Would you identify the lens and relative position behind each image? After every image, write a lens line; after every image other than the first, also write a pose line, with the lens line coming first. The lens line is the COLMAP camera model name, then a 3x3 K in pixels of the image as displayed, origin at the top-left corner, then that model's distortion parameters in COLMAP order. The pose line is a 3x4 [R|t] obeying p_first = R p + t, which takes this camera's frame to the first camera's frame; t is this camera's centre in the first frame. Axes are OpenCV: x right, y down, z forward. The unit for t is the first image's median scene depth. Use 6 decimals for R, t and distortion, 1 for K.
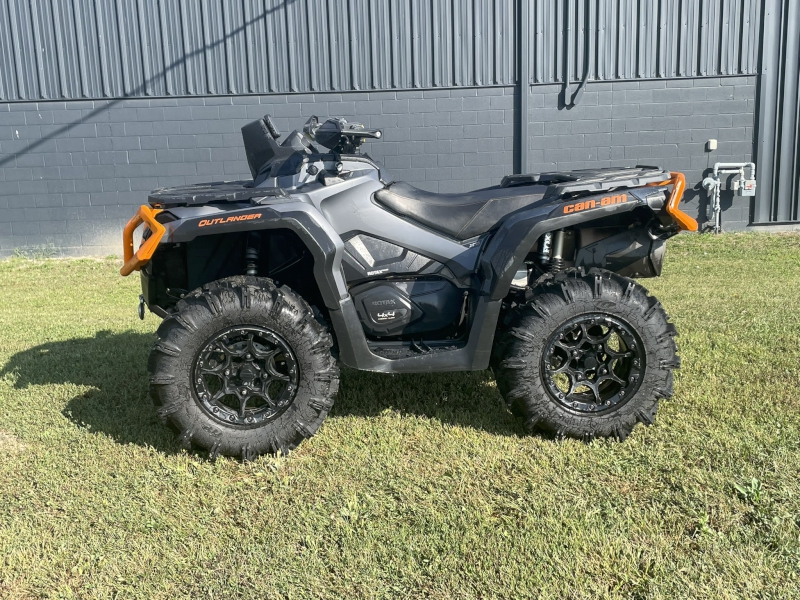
lens RADIAL K [[848.8, 0, 394.6], [0, 848.8, 299.4], [0, 0, 1]] dist [0.053252, -0.013019]
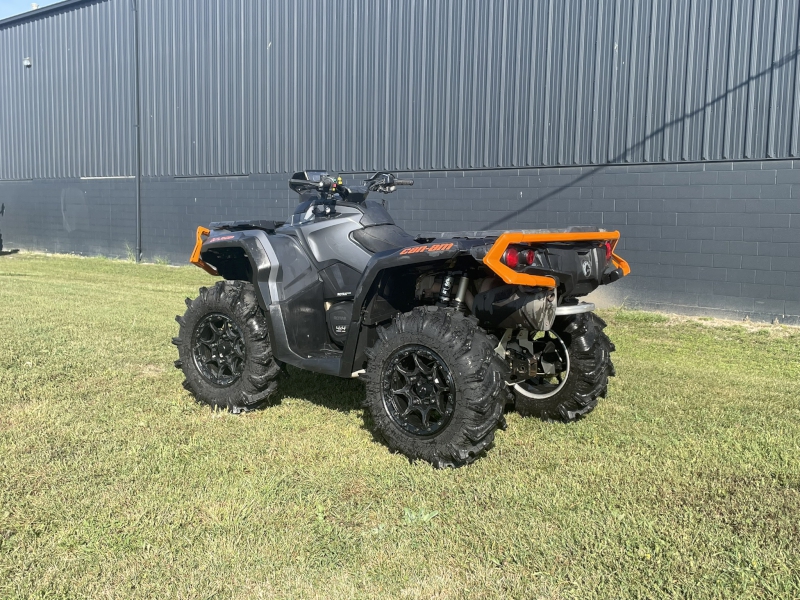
lens RADIAL K [[848.8, 0, 394.6], [0, 848.8, 299.4], [0, 0, 1]] dist [0.053252, -0.013019]
pose [[0.720321, 0.116126, -0.683851, 0.256964], [-0.169470, 0.985472, -0.011163, -0.006651], [0.672620, 0.123933, 0.729536, 0.039960]]
